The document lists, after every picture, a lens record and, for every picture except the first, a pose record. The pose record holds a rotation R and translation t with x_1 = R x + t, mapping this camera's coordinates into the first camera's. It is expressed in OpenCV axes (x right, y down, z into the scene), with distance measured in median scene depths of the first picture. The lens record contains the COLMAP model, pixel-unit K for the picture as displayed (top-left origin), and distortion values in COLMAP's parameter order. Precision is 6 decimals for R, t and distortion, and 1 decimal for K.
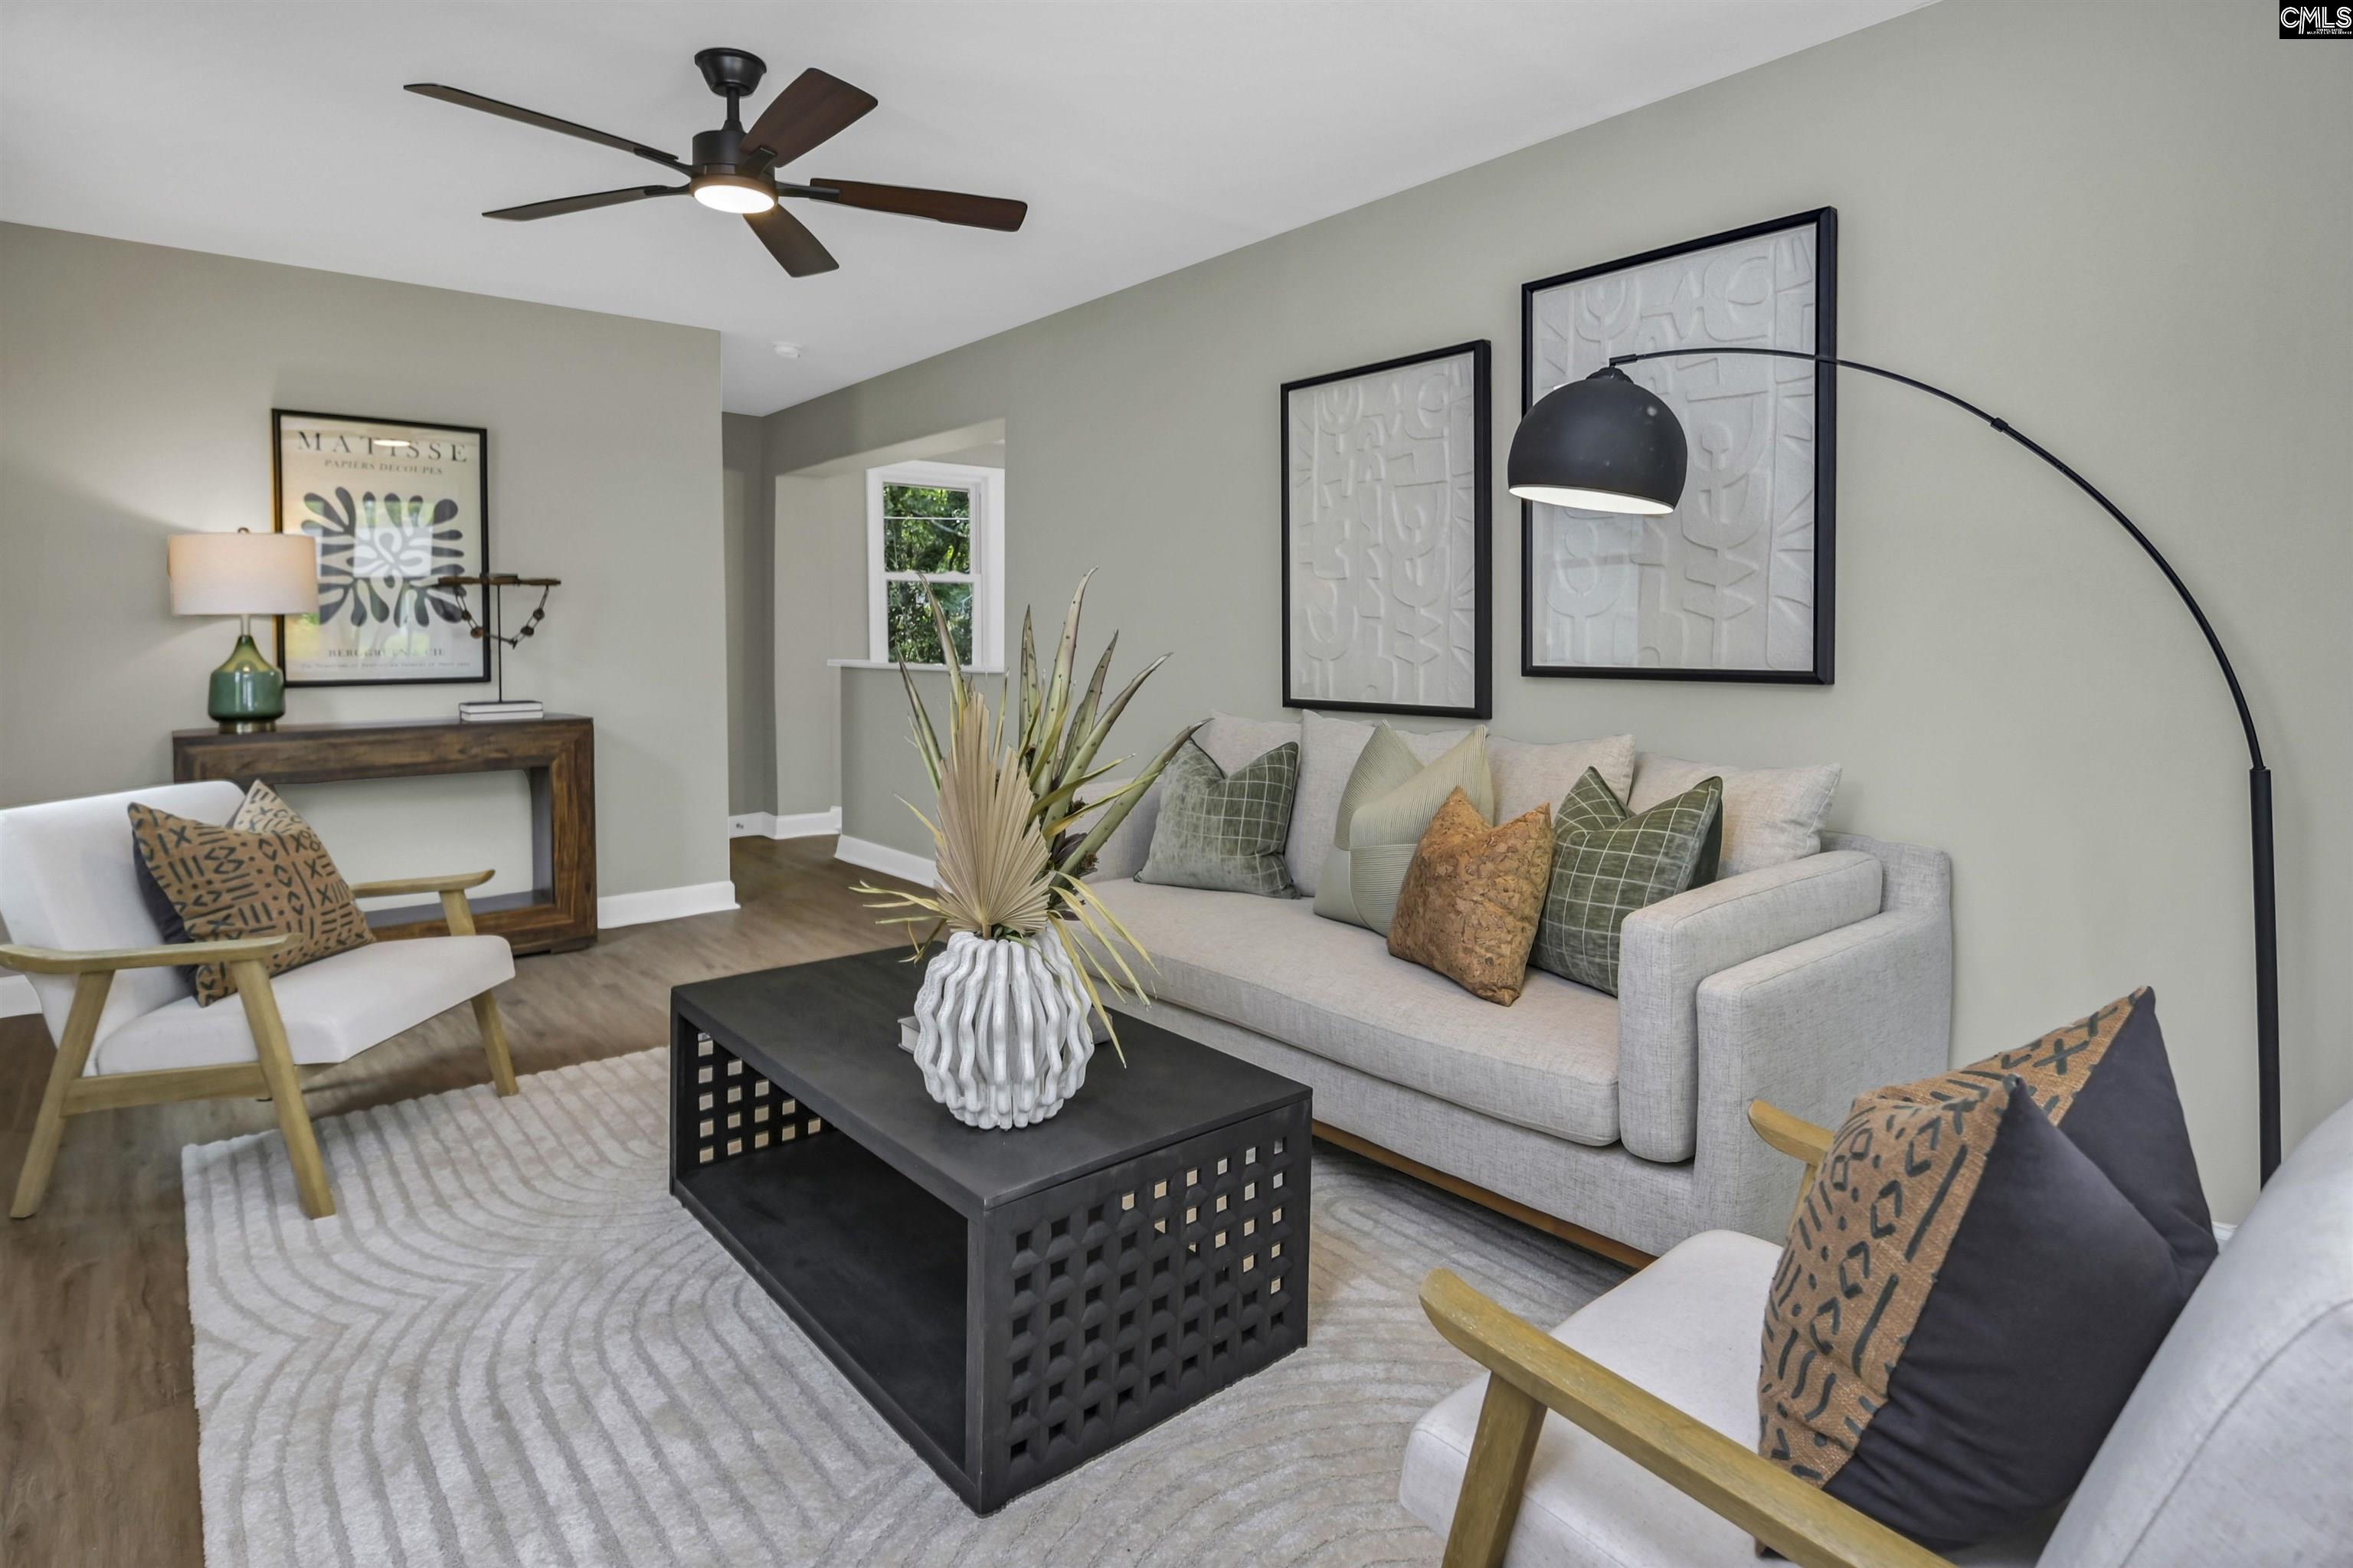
lens RADIAL K [[1235.0, 0, 1168.6], [0, 1235.0, 669.5], [0, 0, 1]] dist [-0.005584, -0.001992]
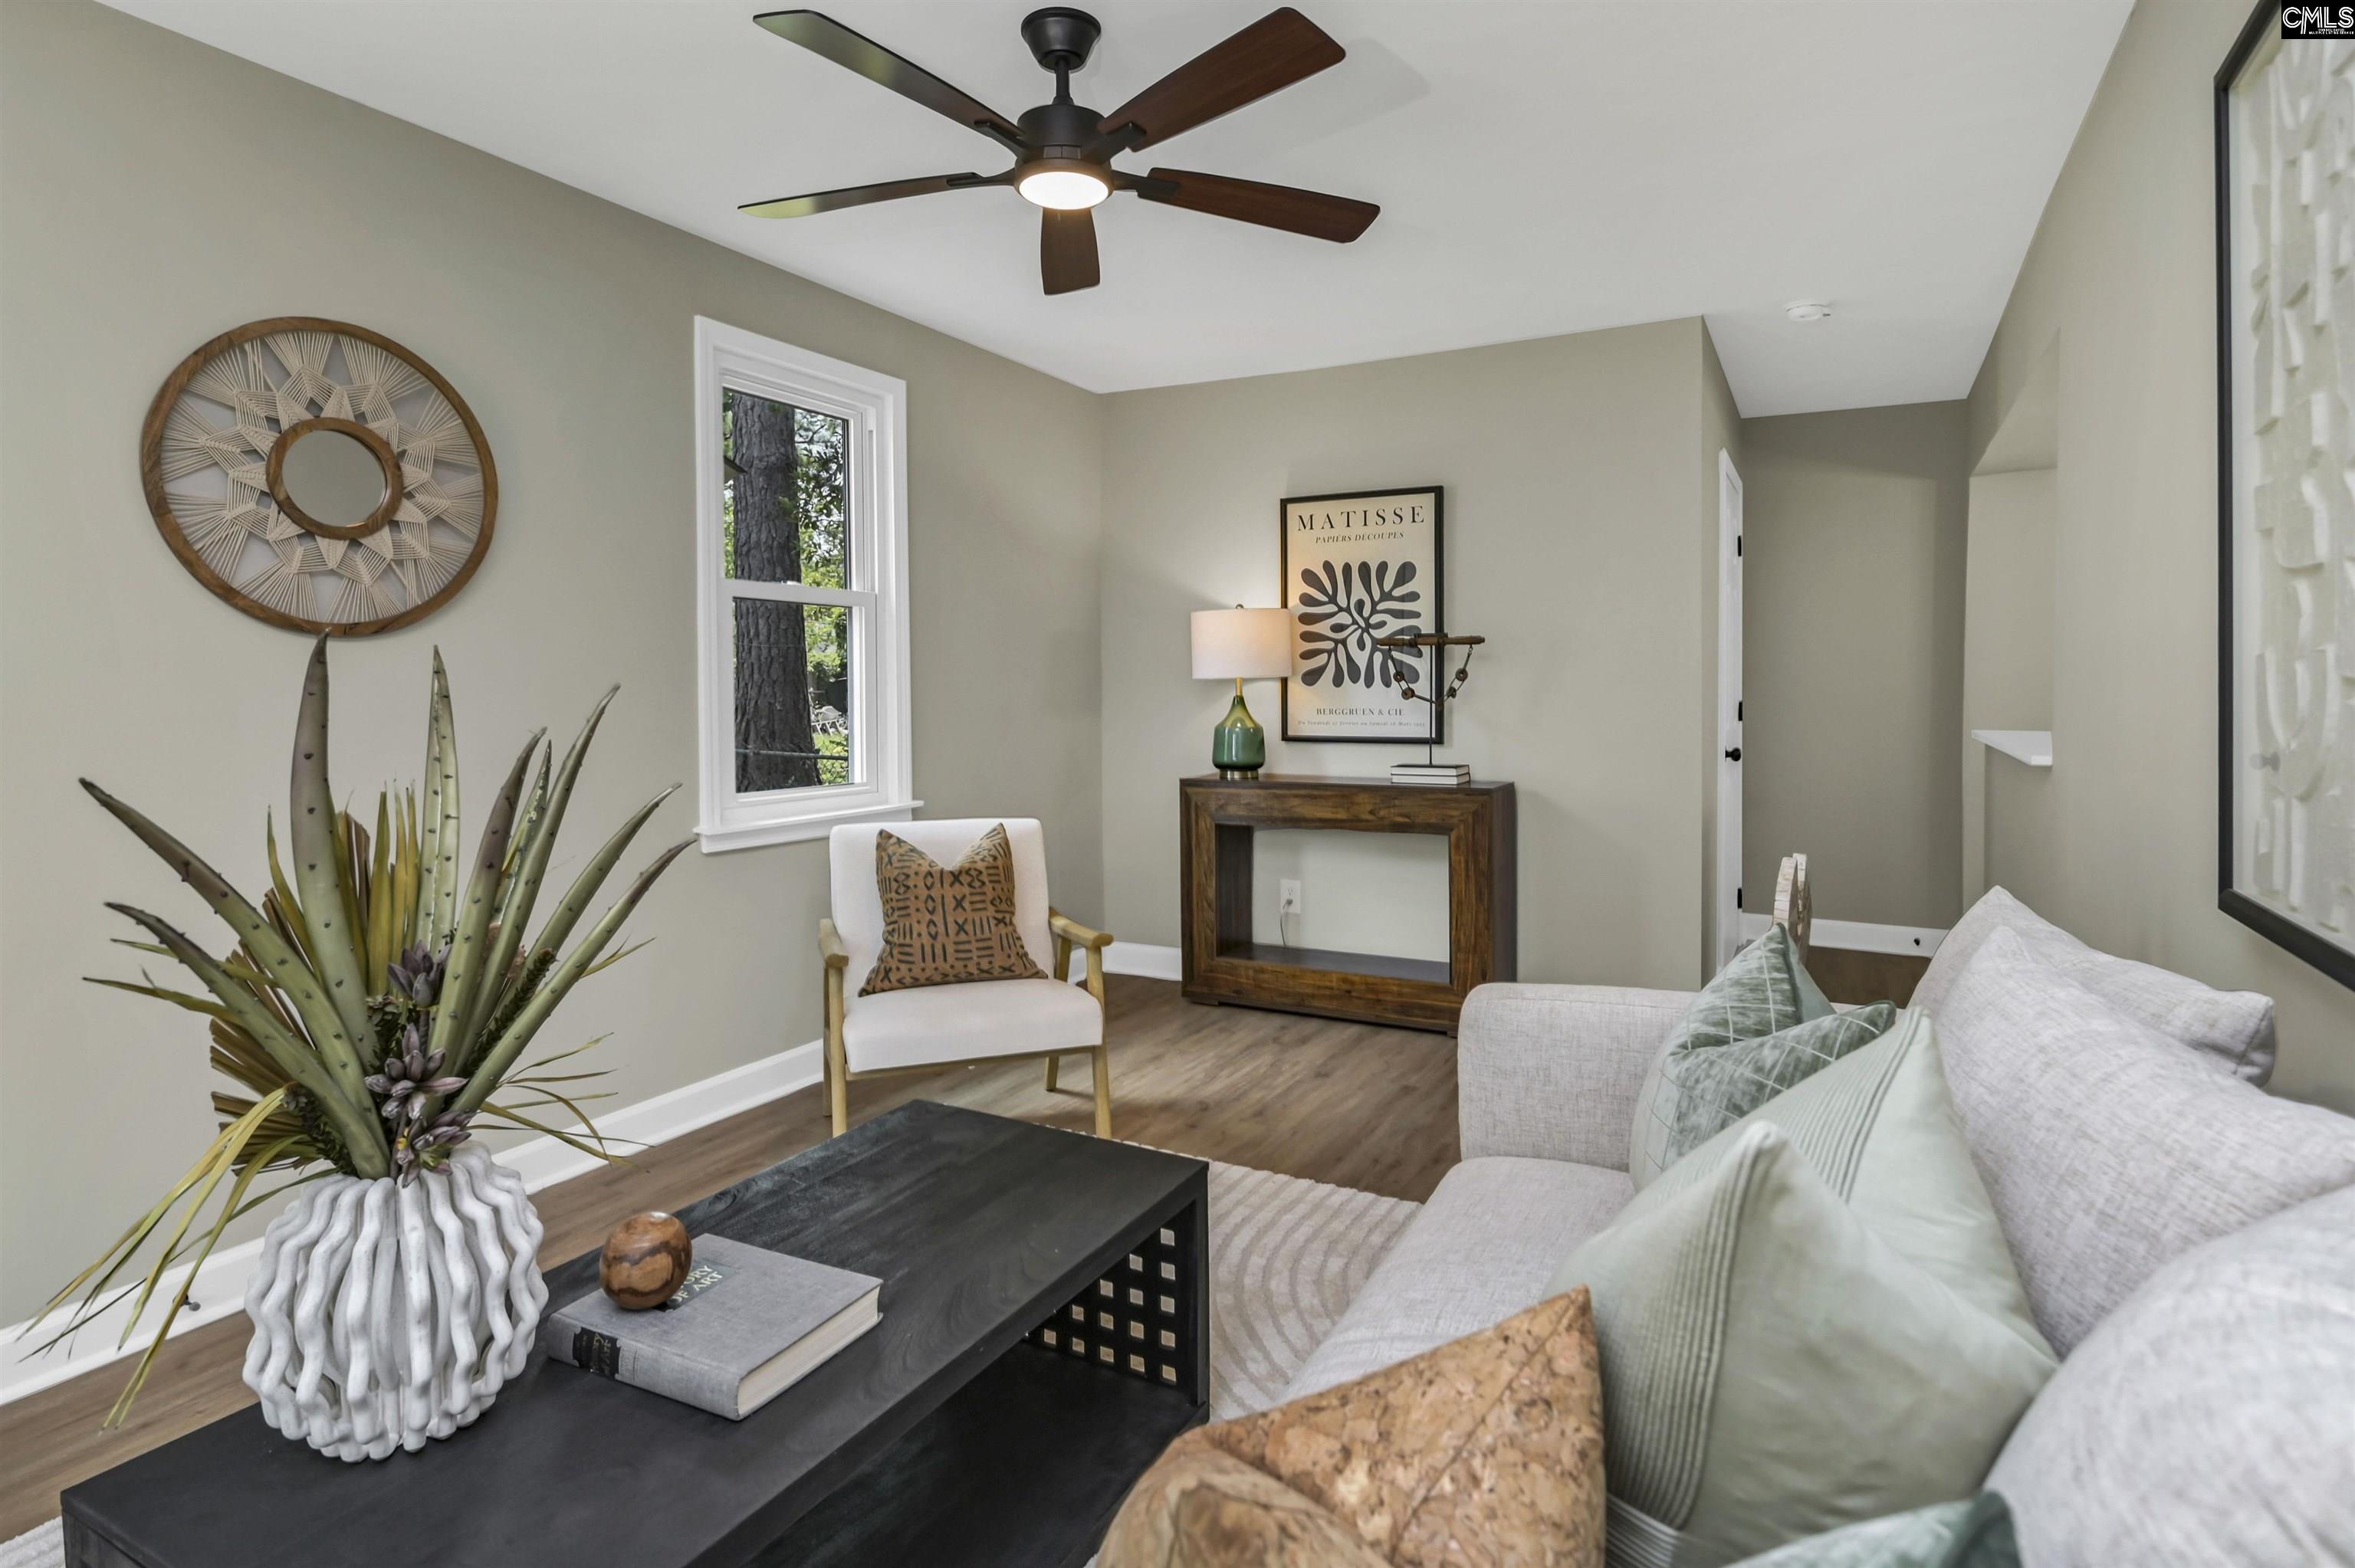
lens RADIAL K [[1205.4, 0, 1186.4], [0, 1205.4, 697.7], [0, 0, 1]] dist [-0.000114, -0.005451]
pose [[0.375158, 0.010266, -0.926904, 0.389980], [-0.024001, 0.999711, 0.001358, -0.034622], [0.926650, 0.021737, 0.375296, 0.677992]]
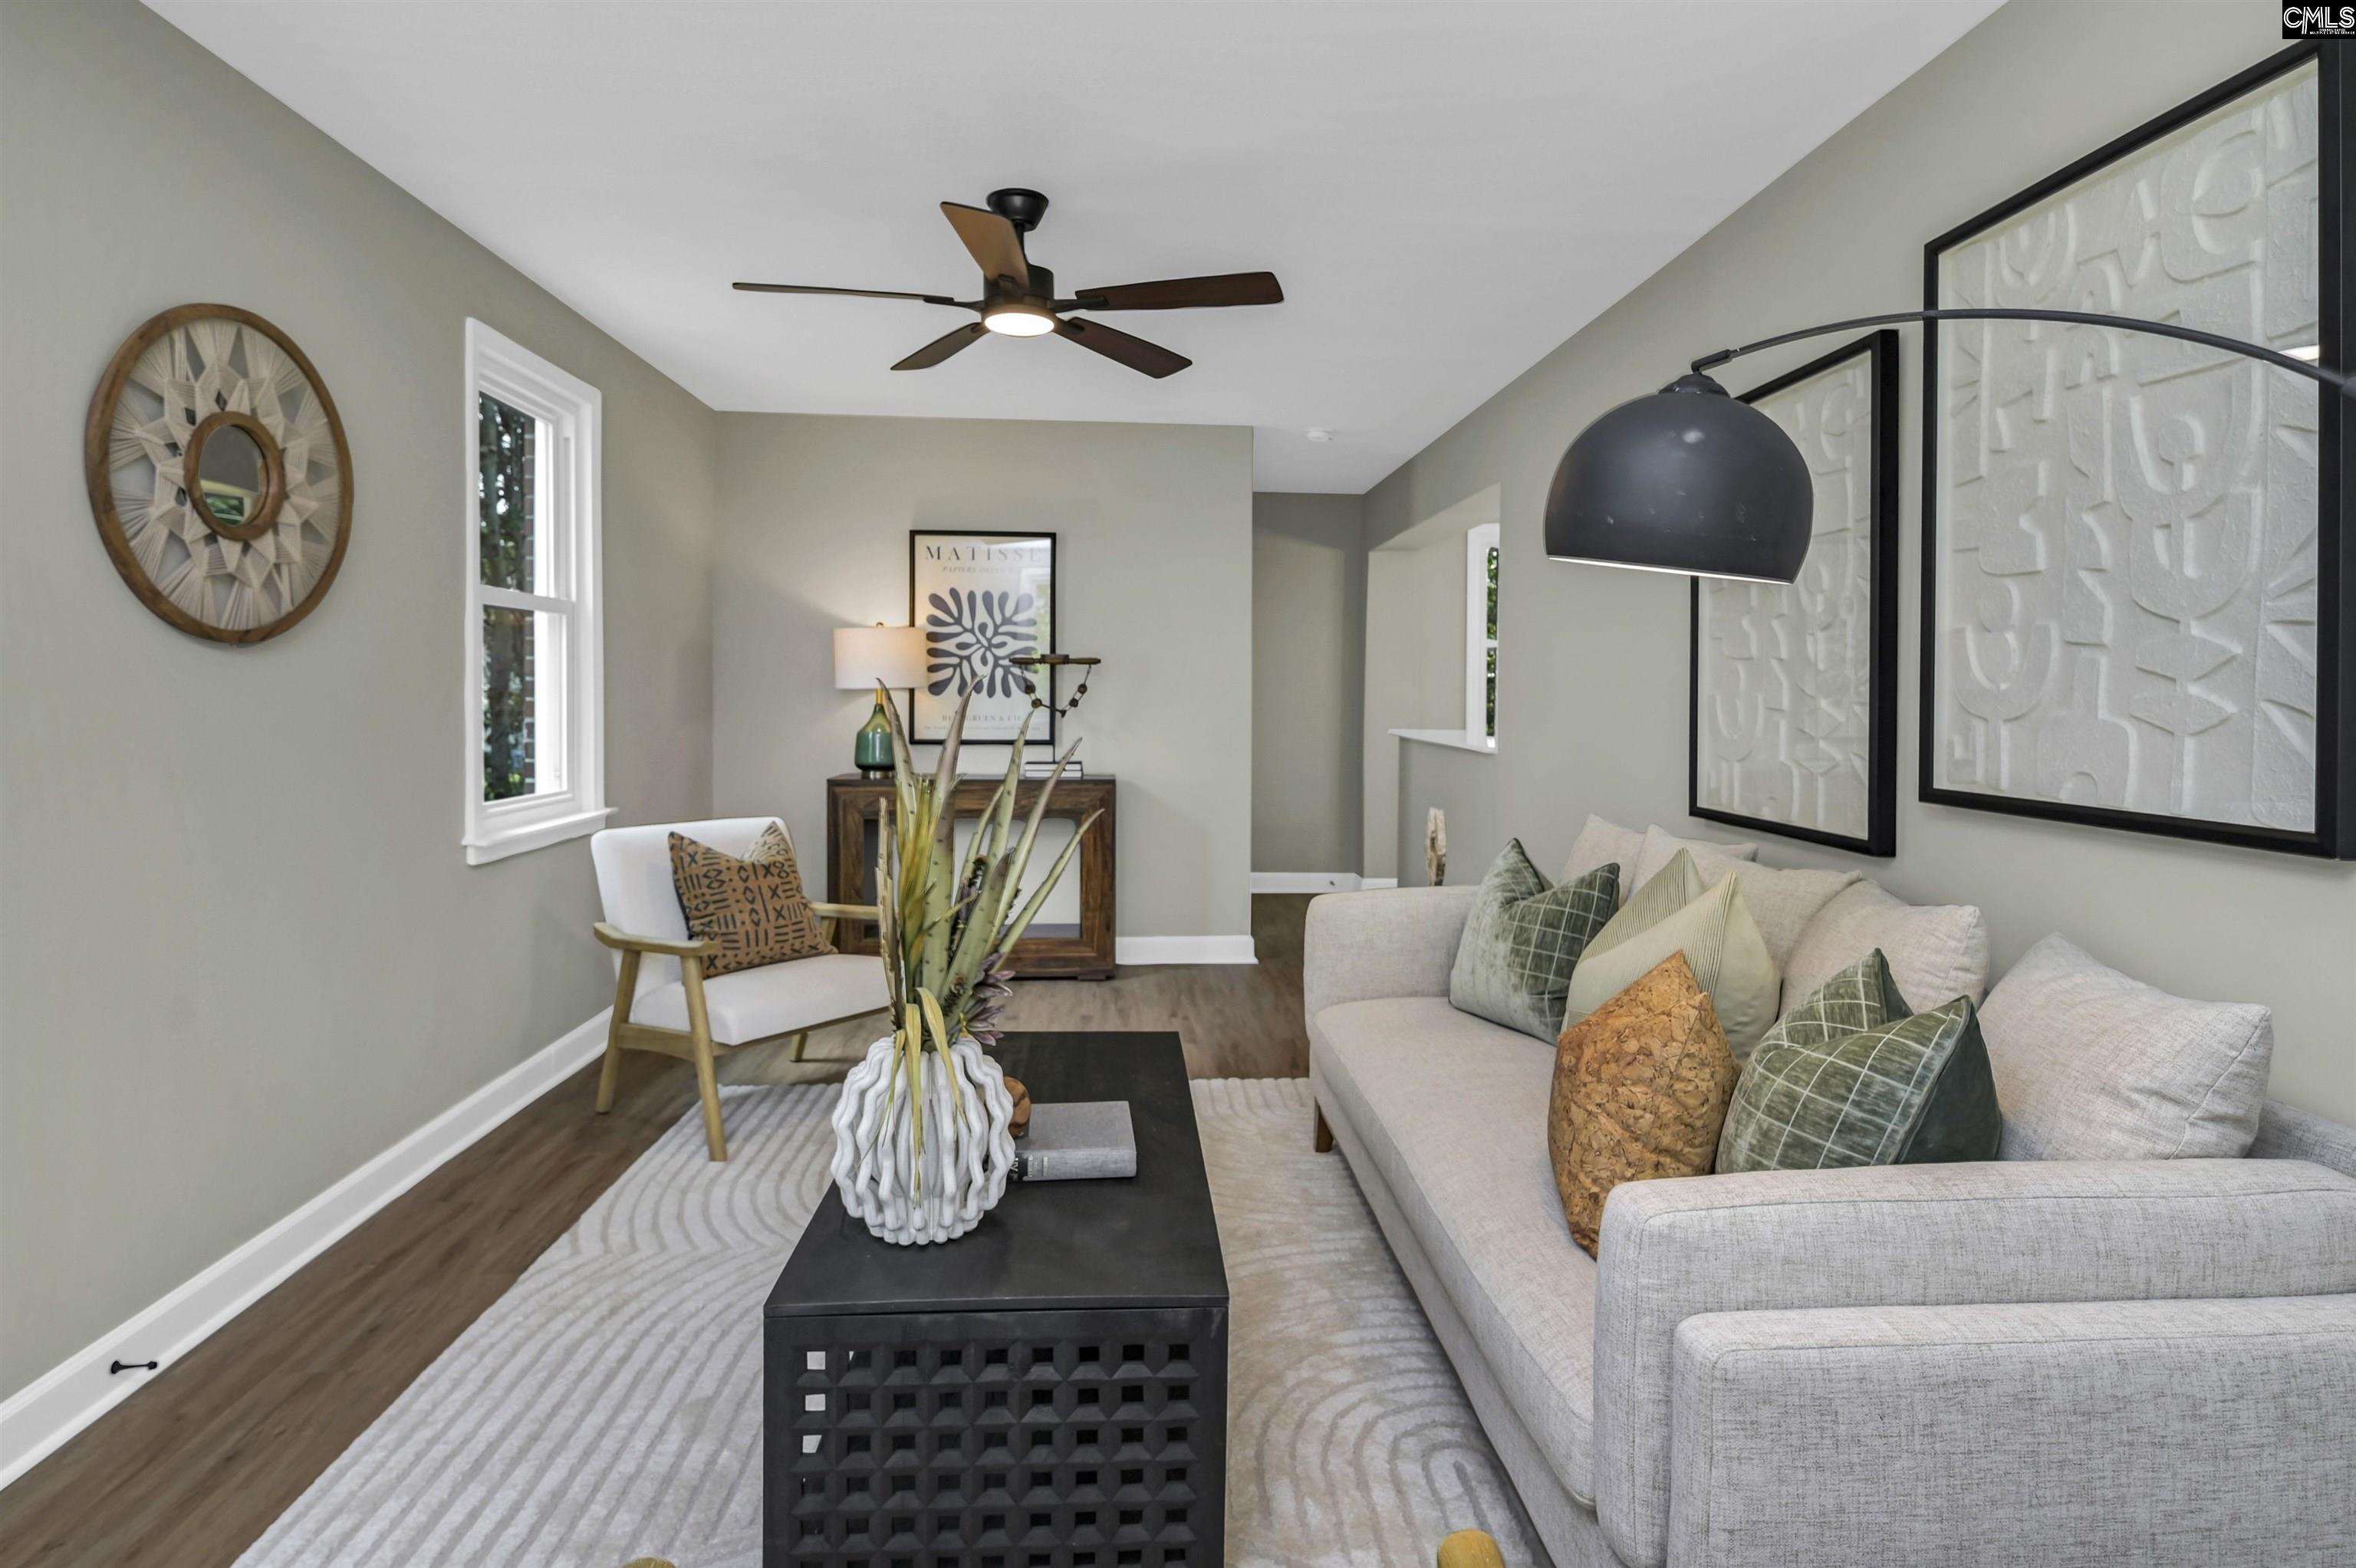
lens RADIAL K [[1201.2, 0, 1175.6], [0, 1201.2, 708.4], [0, 0, 1]] dist [0.004091, -0.011997]
pose [[0.803628, 0.018213, -0.594854, 0.353161], [-0.026411, 0.999638, -0.005074, -0.032866], [0.594546, 0.019789, 0.803818, 0.199983]]
